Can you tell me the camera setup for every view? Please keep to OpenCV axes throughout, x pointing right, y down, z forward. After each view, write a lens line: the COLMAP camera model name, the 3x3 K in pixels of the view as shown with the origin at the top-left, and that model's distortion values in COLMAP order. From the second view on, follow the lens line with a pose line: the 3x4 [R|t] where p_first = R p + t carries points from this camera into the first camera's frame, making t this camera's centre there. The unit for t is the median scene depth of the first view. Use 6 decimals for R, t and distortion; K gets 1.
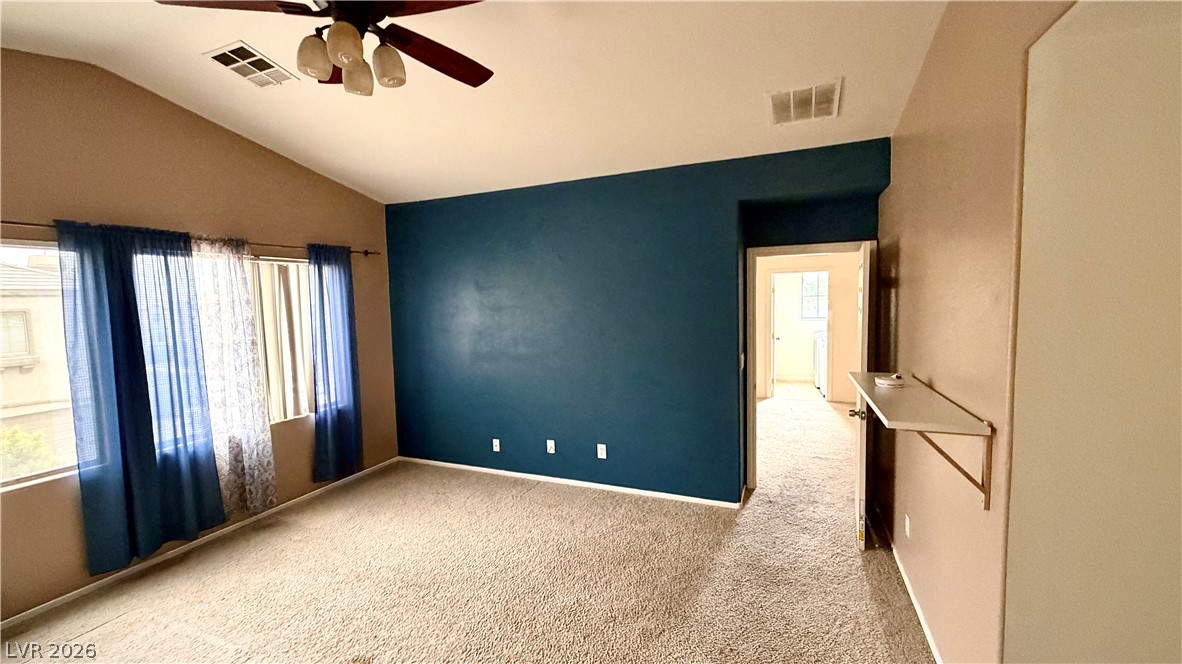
lens RADIAL K [[470.5, 0, 586.8], [0, 470.5, 327.5], [0, 0, 1]] dist [0.001788, -0.000027]
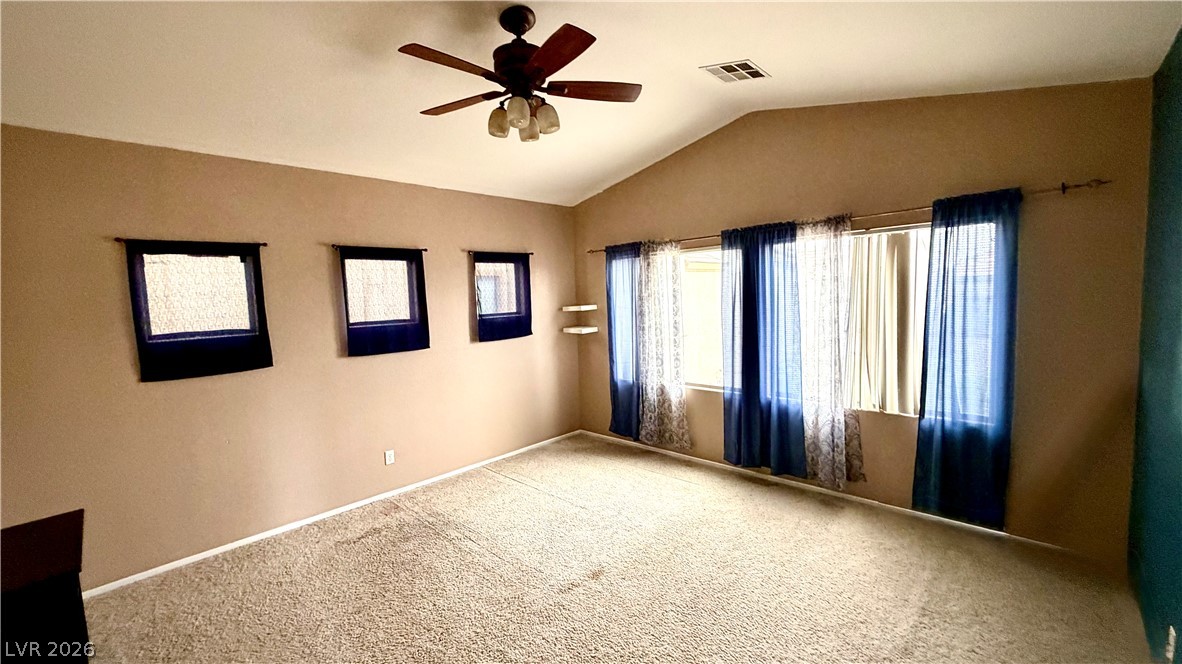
lens RADIAL K [[470.5, 0, 586.3], [0, 470.5, 336.7], [0, 0, 1]] dist [0.001788, -0.000027]
pose [[-0.357675, 0.122929, -0.925720, 0.417770], [-0.007993, 0.990859, 0.134668, -0.068332], [0.933812, 0.055566, -0.353423, 0.905609]]
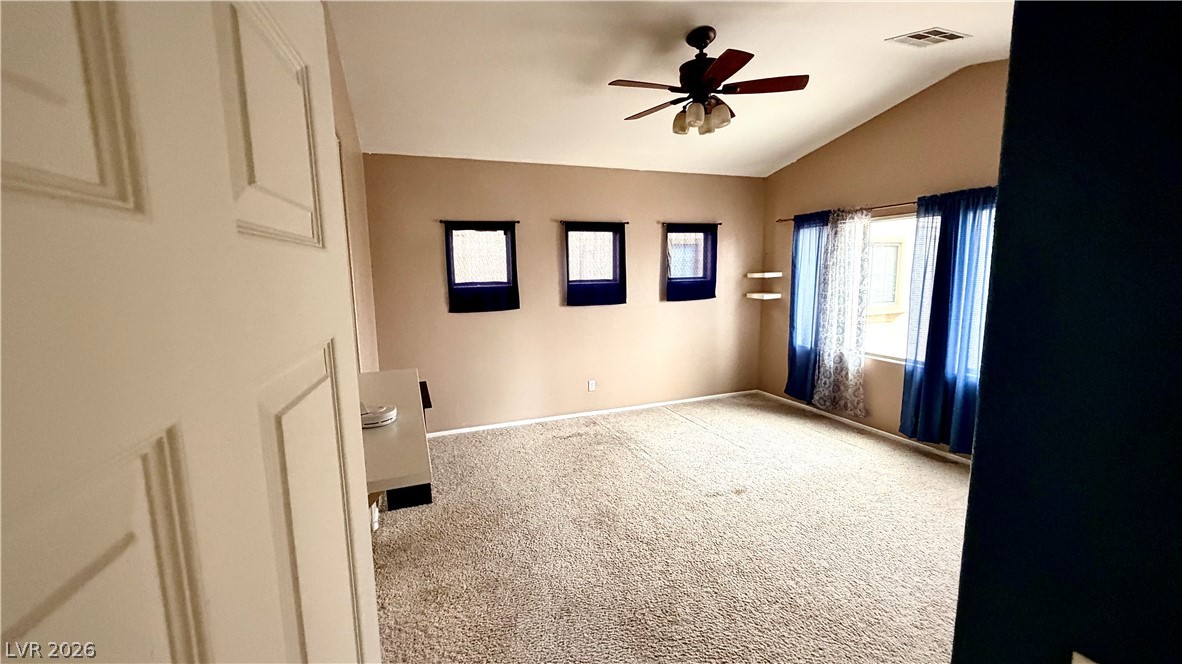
lens RADIAL K [[470.5, 0, 594.0], [0, 470.5, 336.7], [0, 0, 1]] dist [0.001788, -0.000027]
pose [[-0.705304, 0.141365, -0.694667, 0.570309], [-0.005161, 0.978866, 0.204440, -0.074563], [0.708886, 0.147778, -0.689668, 1.077365]]
